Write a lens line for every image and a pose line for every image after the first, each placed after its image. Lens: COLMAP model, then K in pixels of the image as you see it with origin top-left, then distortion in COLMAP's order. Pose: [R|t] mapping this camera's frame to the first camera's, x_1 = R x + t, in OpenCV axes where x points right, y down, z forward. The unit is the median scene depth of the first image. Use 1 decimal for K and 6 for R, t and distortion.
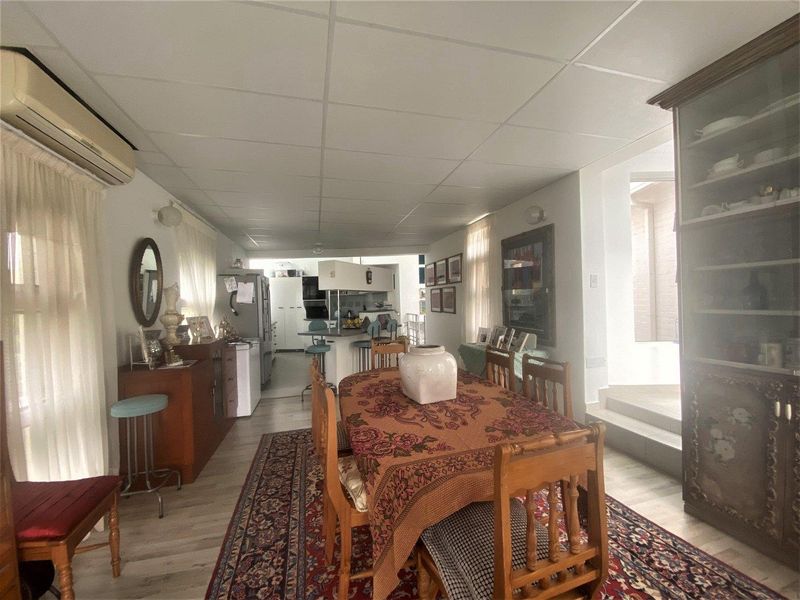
lens RADIAL K [[619.8, 0, 400.0], [0, 619.8, 300.0], [0, 0, 1]] dist [0.140372, -0.147499]
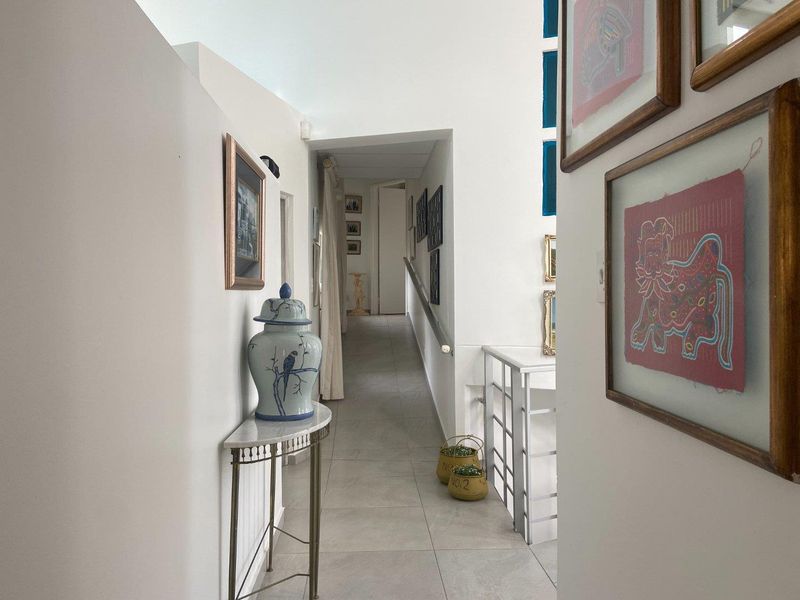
lens RADIAL K [[619.8, 0, 400.0], [0, 619.8, 300.0], [0, 0, 1]] dist [0.140372, -0.147499]
pose [[0.935121, 0.012772, -0.354097, 0.062522], [-0.008916, 0.999882, 0.012517, 0.001220], [0.354215, -0.008548, 0.935125, 0.781529]]
